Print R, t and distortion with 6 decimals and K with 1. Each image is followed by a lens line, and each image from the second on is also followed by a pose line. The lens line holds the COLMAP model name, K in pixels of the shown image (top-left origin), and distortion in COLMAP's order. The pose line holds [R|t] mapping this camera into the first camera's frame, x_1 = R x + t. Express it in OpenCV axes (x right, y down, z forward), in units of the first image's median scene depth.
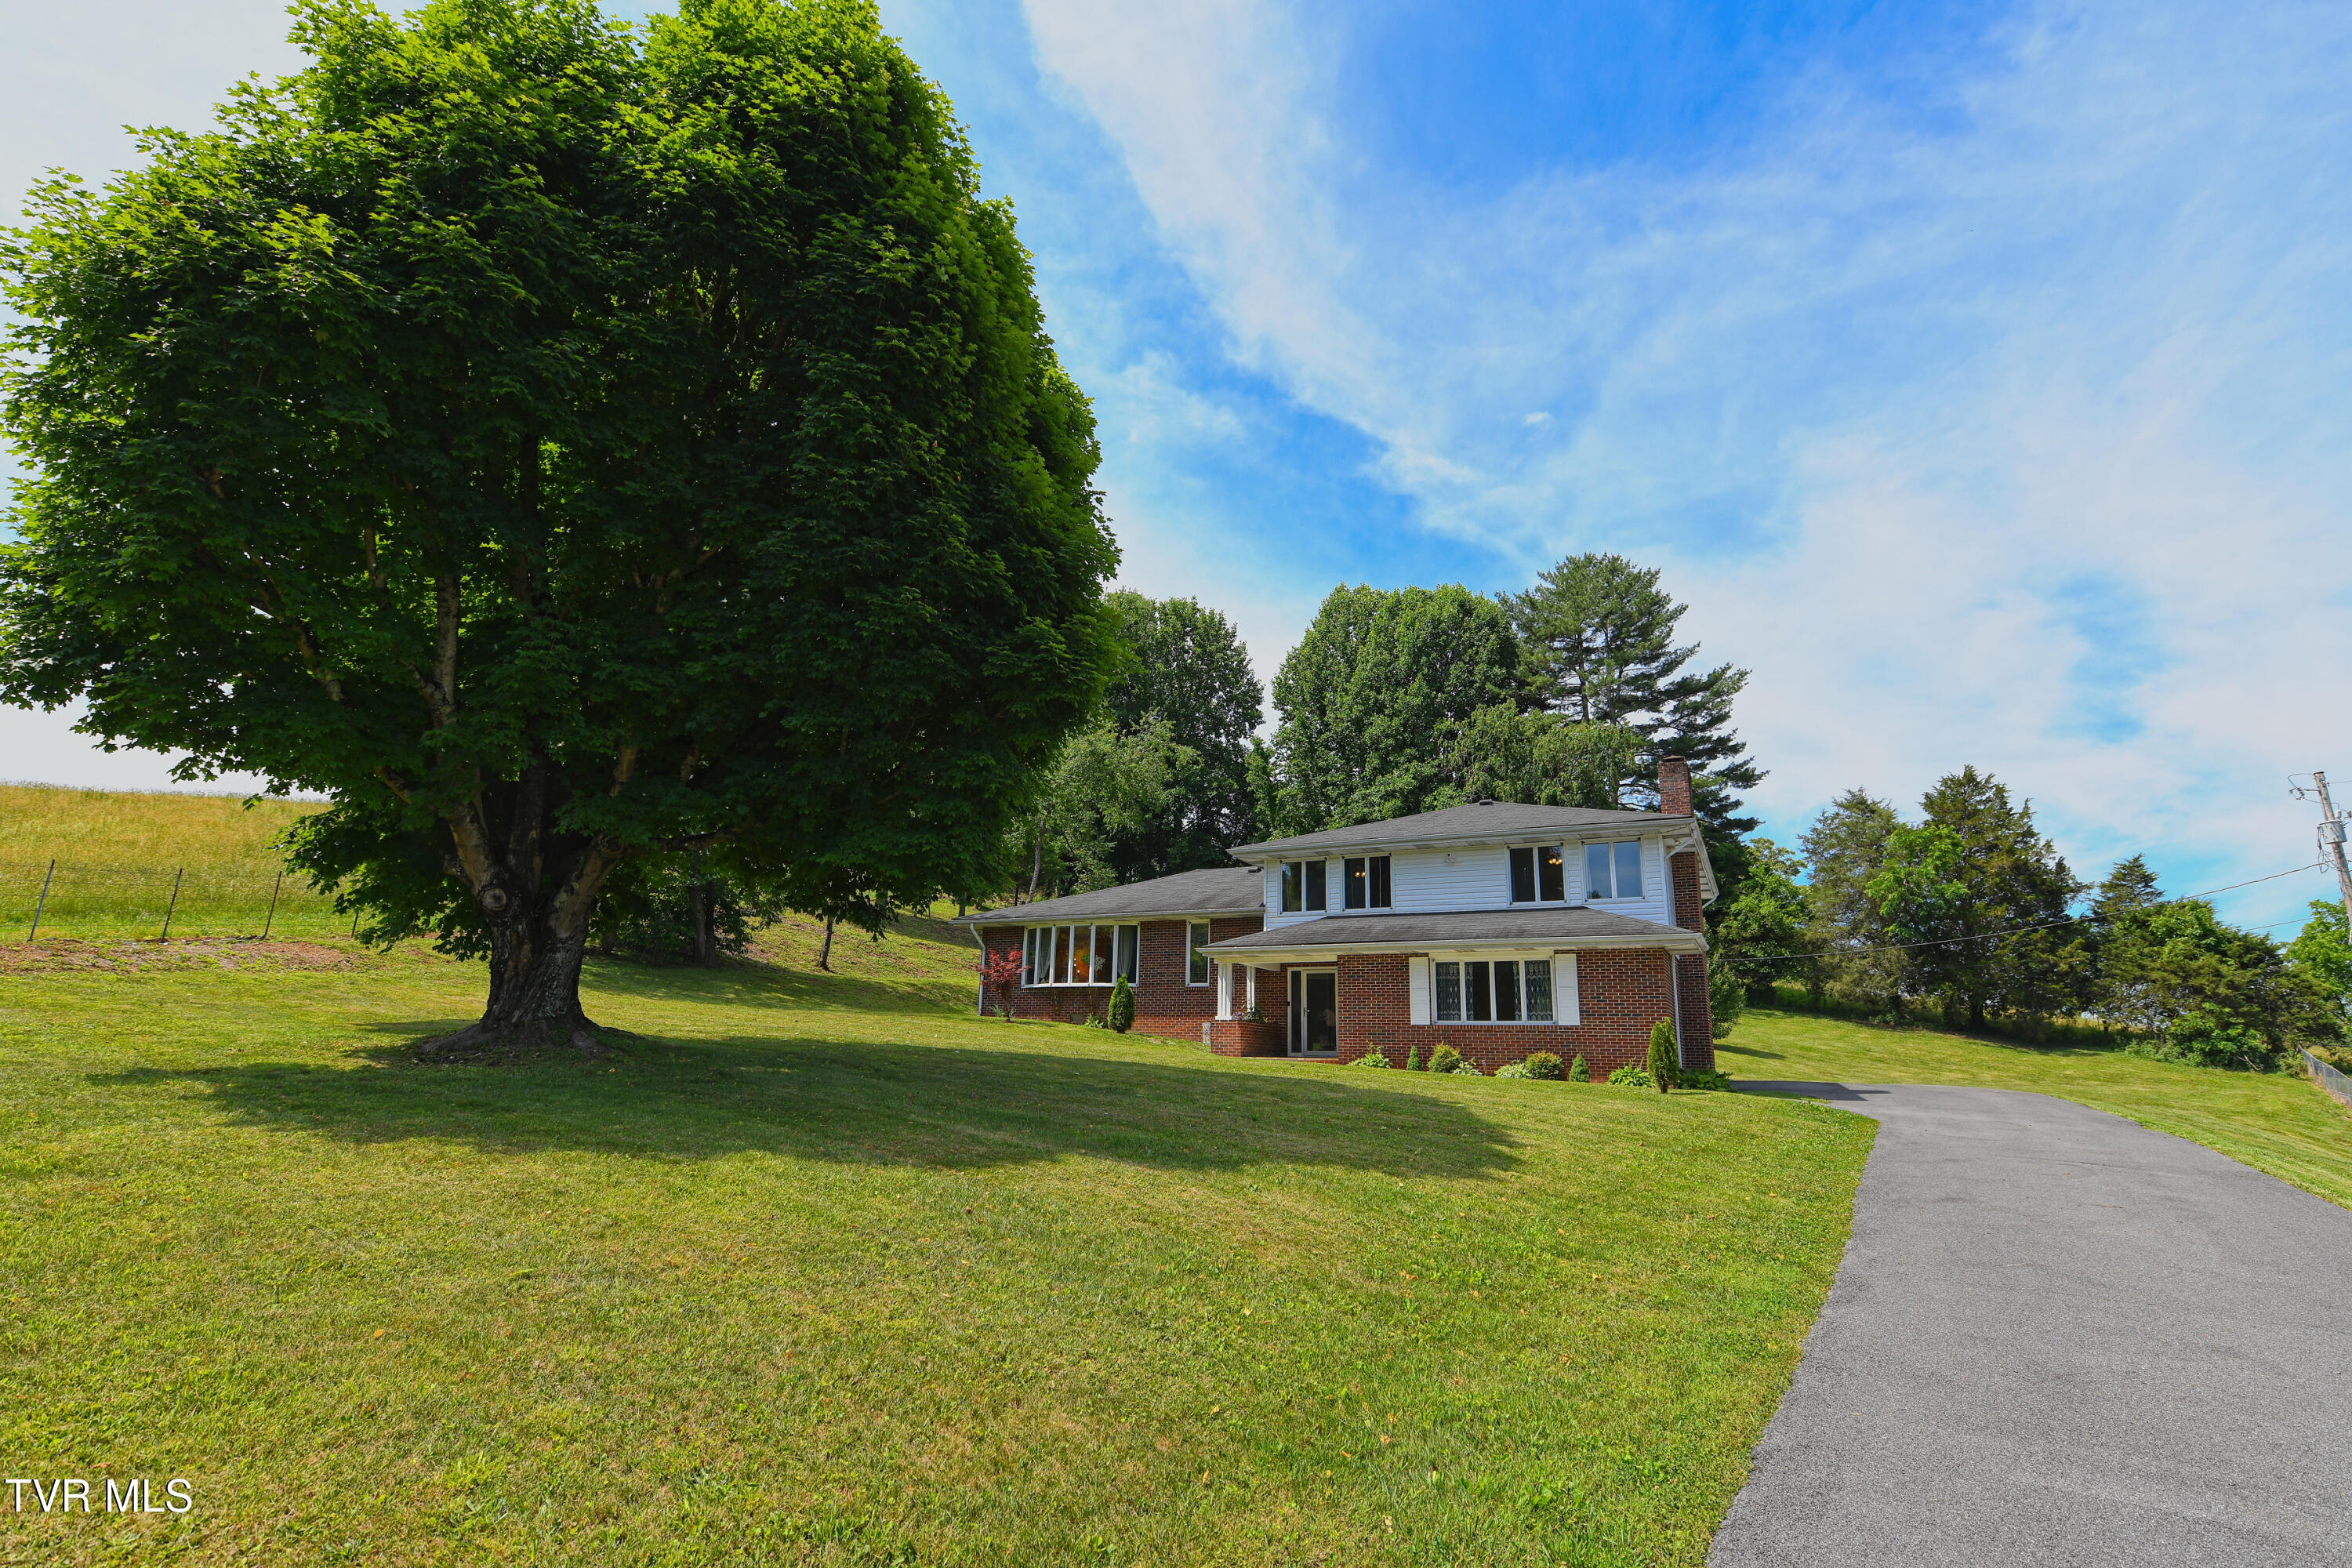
lens RADIAL K [[1119.3, 0, 1177.3], [0, 1119.3, 826.1], [0, 0, 1]] dist [-0.002582, -0.000585]
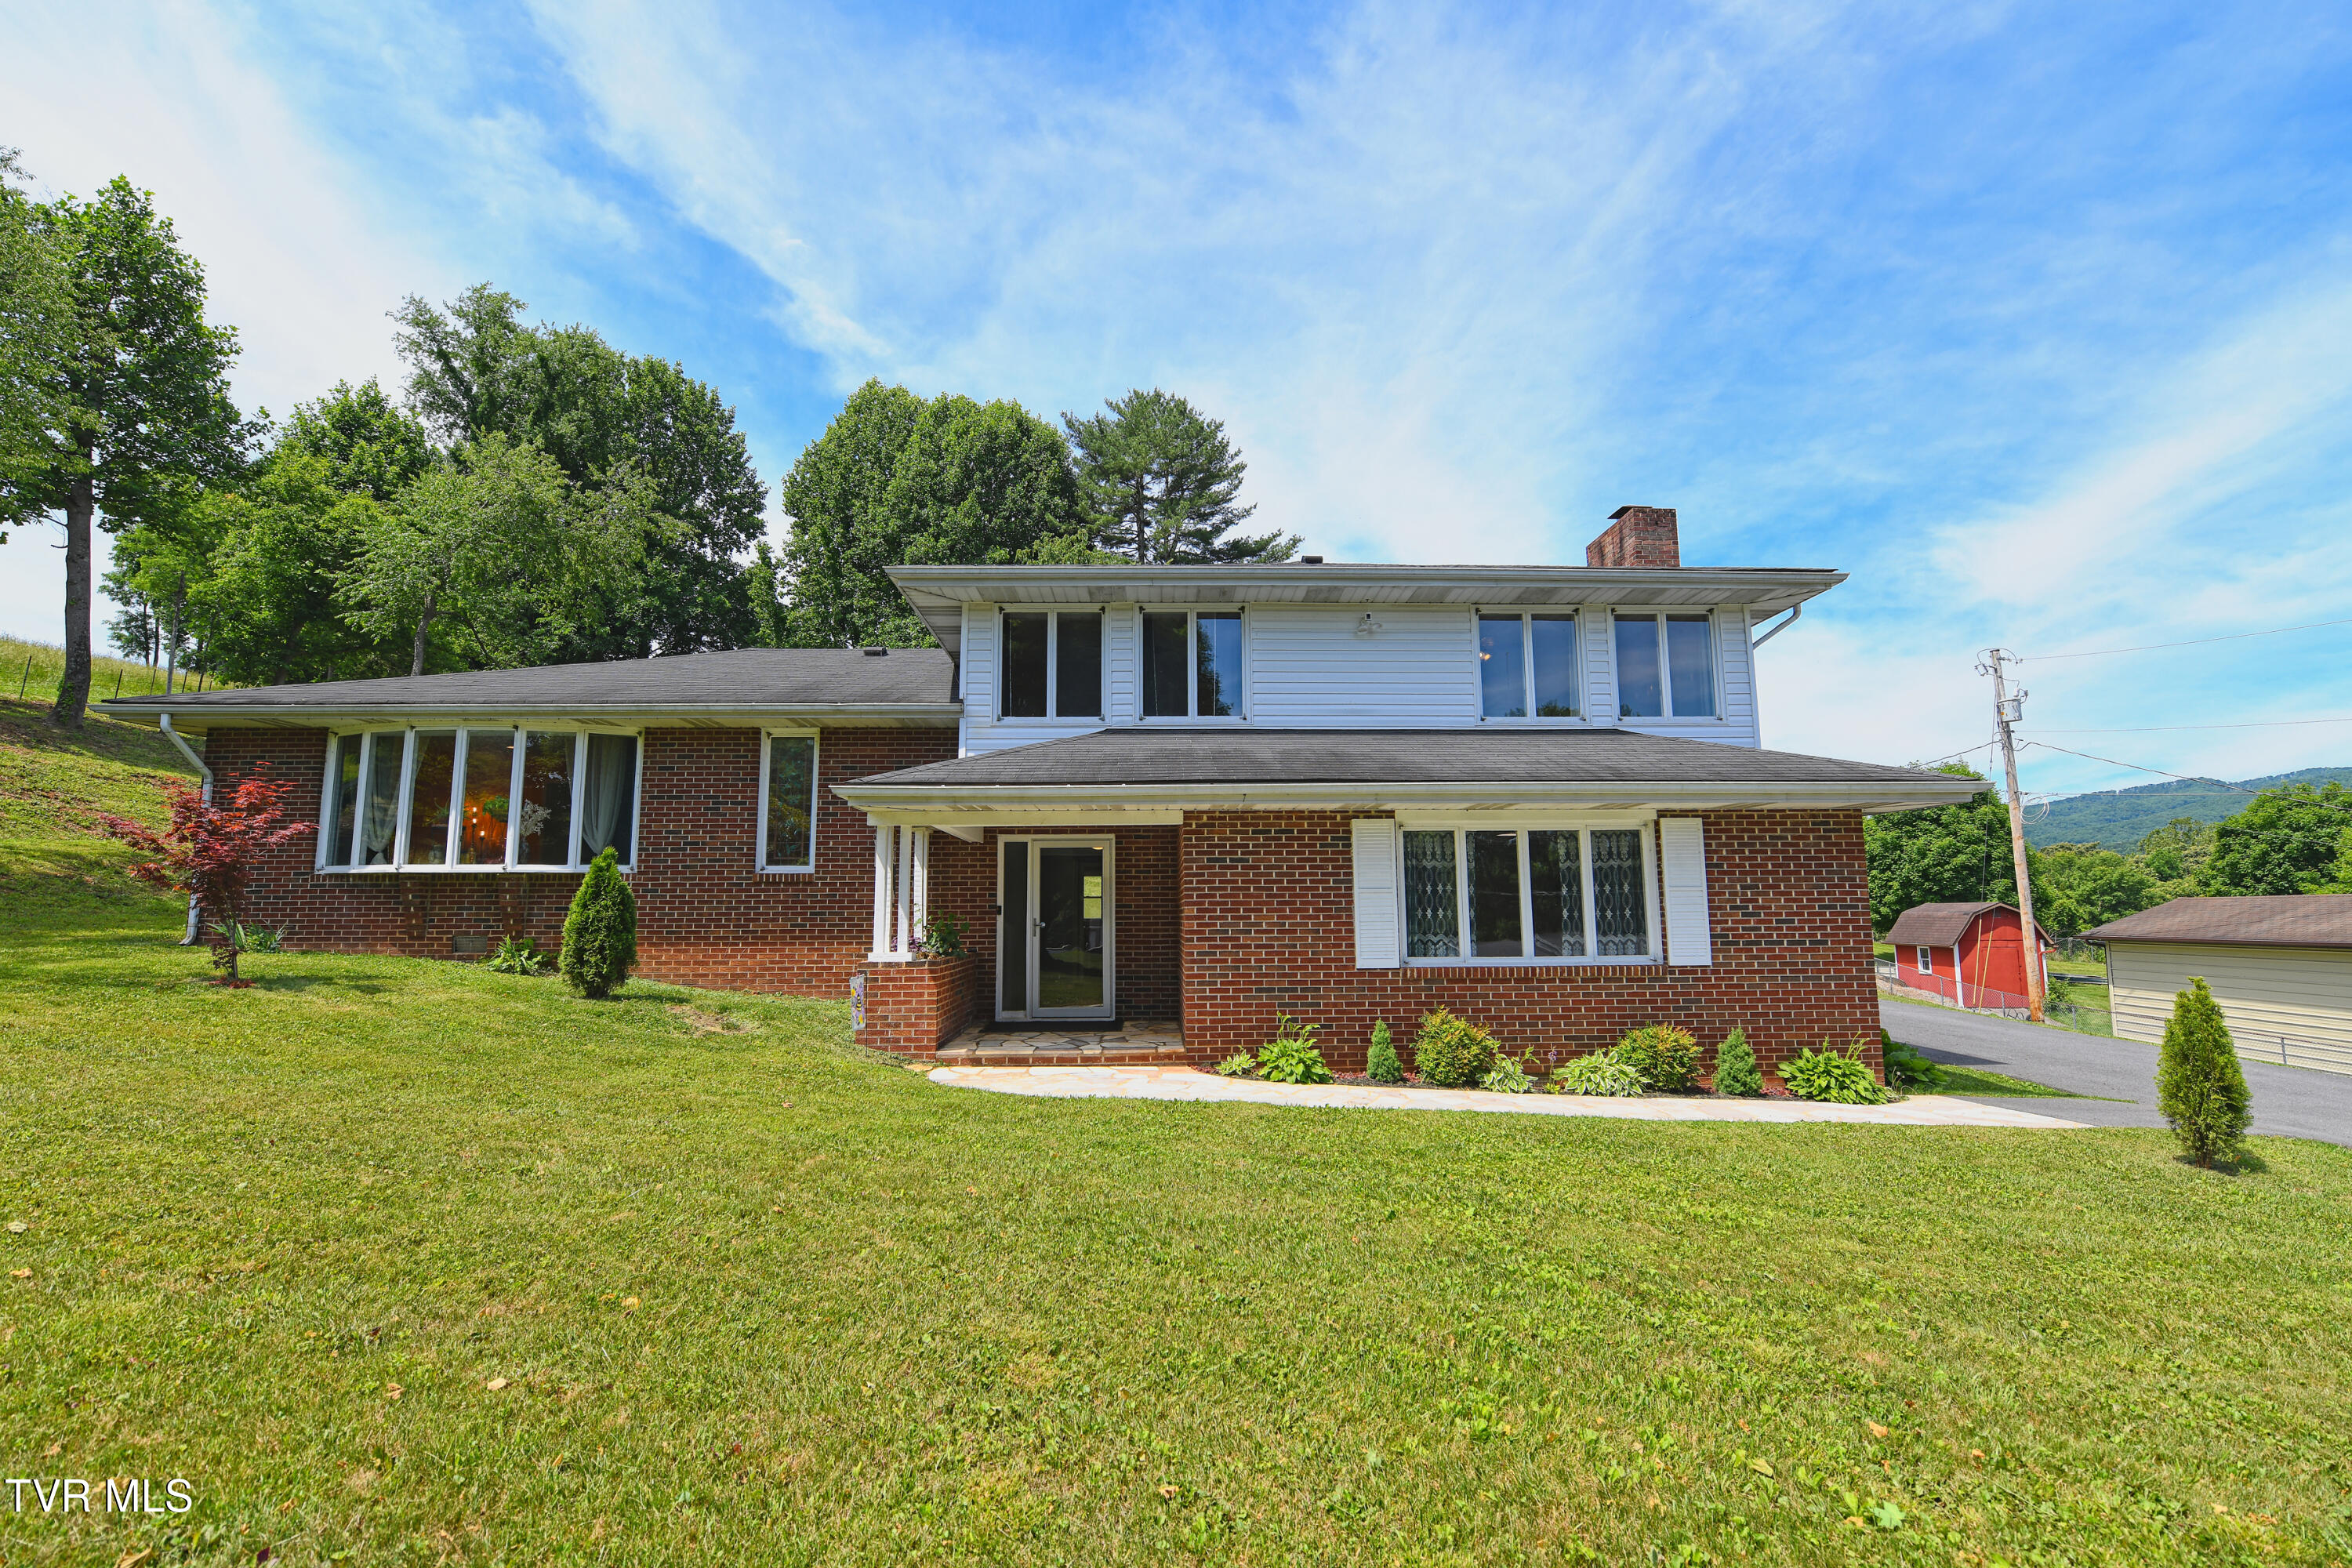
lens RADIAL K [[1023.1, 0, 1176.0], [0, 1023.1, 784.0], [0, 0, 1]] dist [-0.009976, -0.000154]
pose [[0.876248, 0.033536, 0.480692, -0.025632], [-0.073549, 0.995194, 0.064642, 0.039464], [-0.476214, -0.091997, 0.874504, 0.325826]]
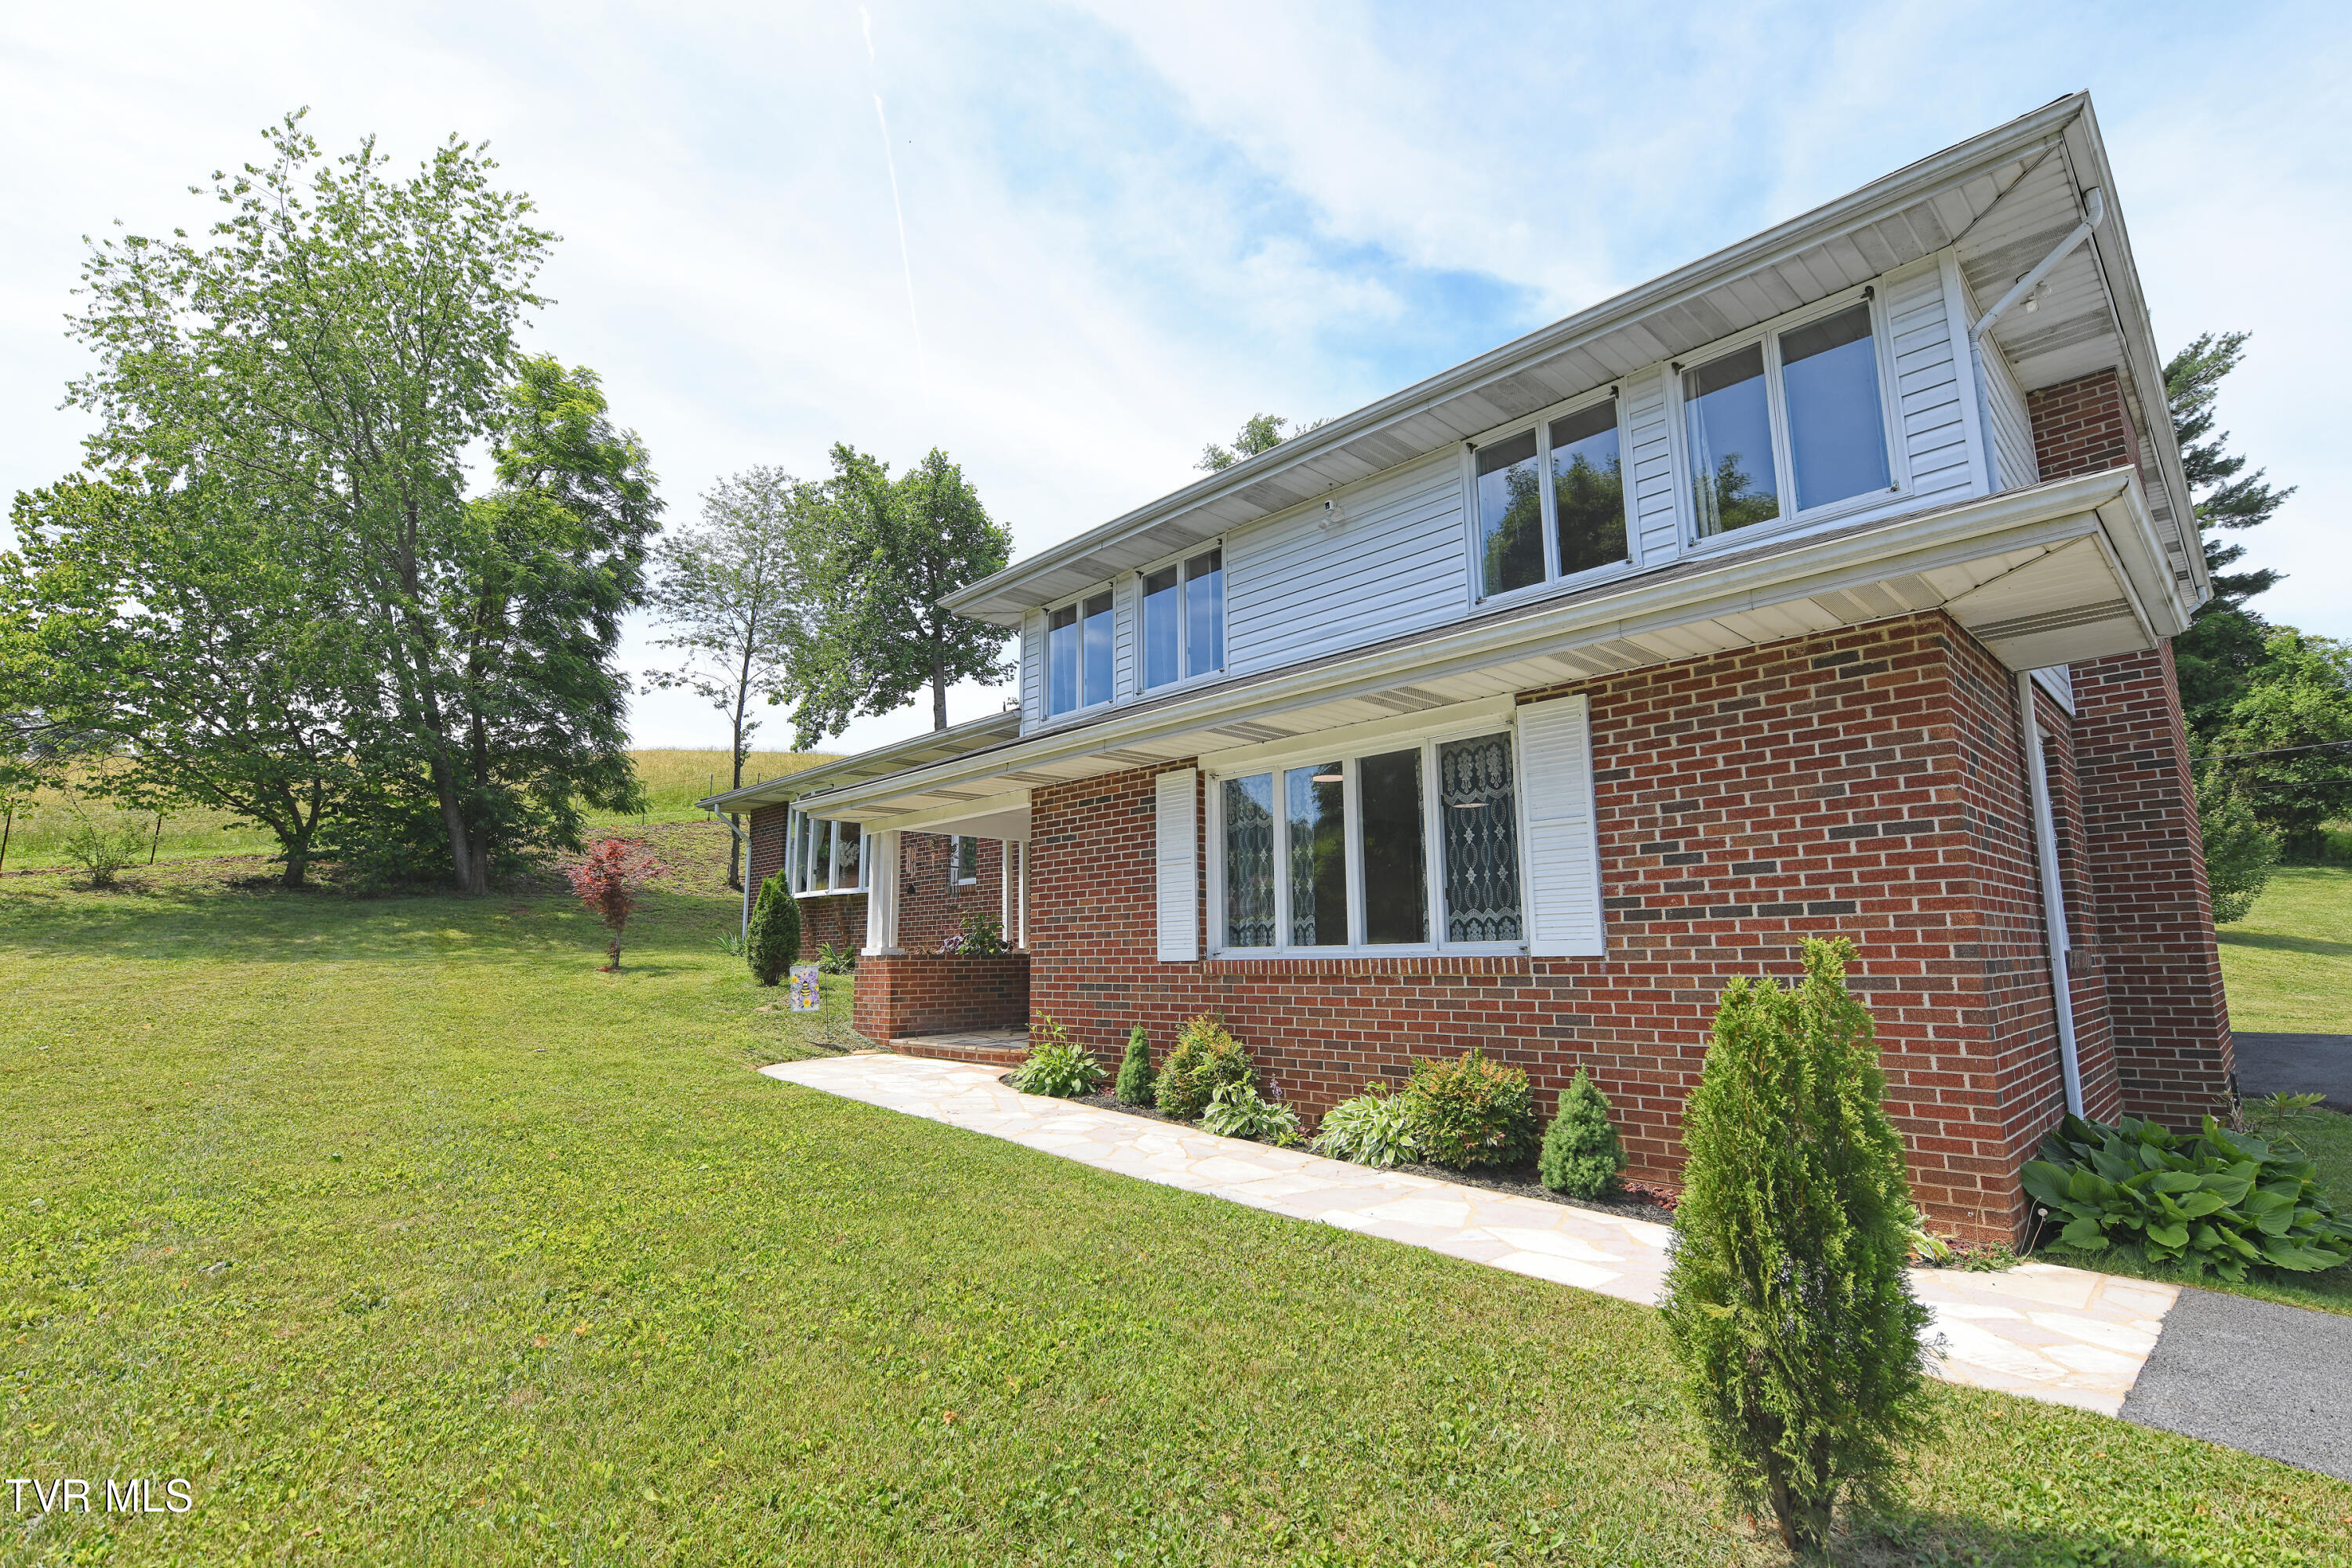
lens RADIAL K [[1088.2, 0, 1182.2], [0, 1088.2, 799.5], [0, 0, 1]] dist [0.034361, -0.020833]
pose [[0.952531, -0.079480, -0.293883, 0.152982], [0.096693, 0.994319, 0.044491, 0.053308], [0.288677, -0.070796, 0.954805, 0.322763]]
